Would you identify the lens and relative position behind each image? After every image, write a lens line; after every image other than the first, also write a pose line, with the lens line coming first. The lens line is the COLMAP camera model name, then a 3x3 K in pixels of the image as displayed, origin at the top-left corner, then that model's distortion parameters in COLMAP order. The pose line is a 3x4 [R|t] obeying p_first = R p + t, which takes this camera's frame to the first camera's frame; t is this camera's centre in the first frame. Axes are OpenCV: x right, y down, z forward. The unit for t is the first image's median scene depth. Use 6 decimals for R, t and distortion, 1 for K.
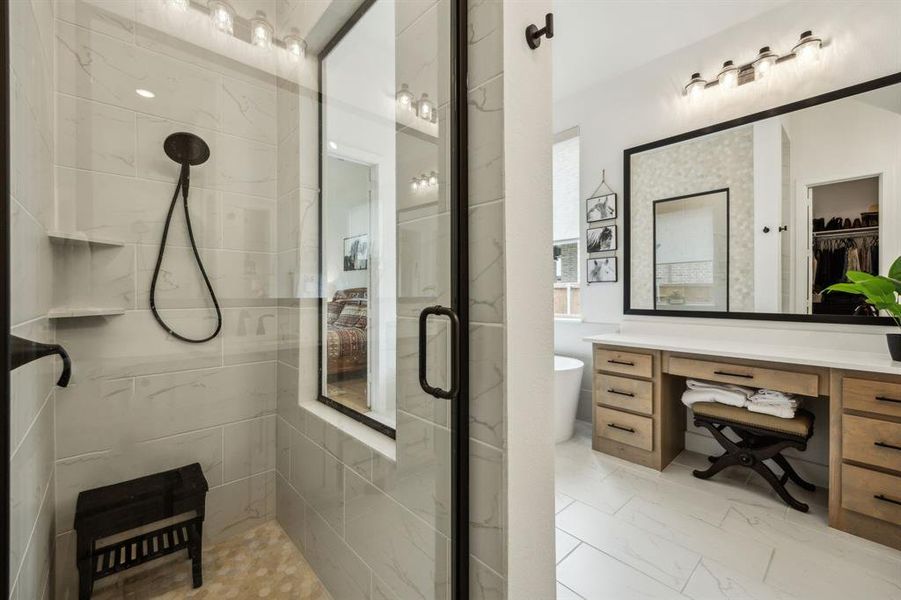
lens RADIAL K [[367.7, 0, 450.8], [0, 367.7, 295.6], [0, 0, 1]] dist [0.003178, 0.000067]
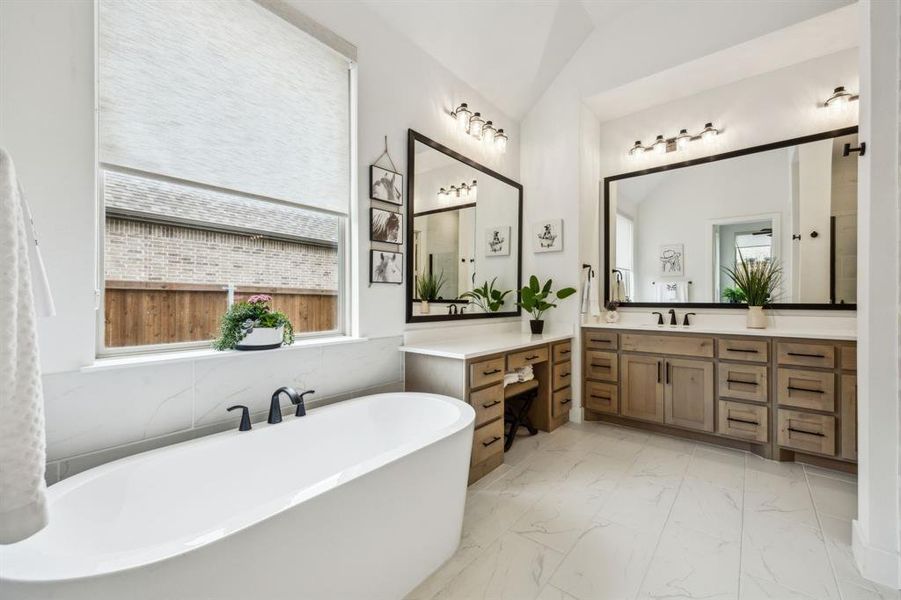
lens RADIAL K [[367.7, 0, 450.5], [0, 367.7, 300.2], [0, 0, 1]] dist [0.003178, 0.000067]
pose [[-0.131453, -0.000100, 0.991322, -0.362749], [0.003315, 0.999994, 0.000540, -0.001747], [-0.991317, 0.003357, -0.131451, 0.979050]]
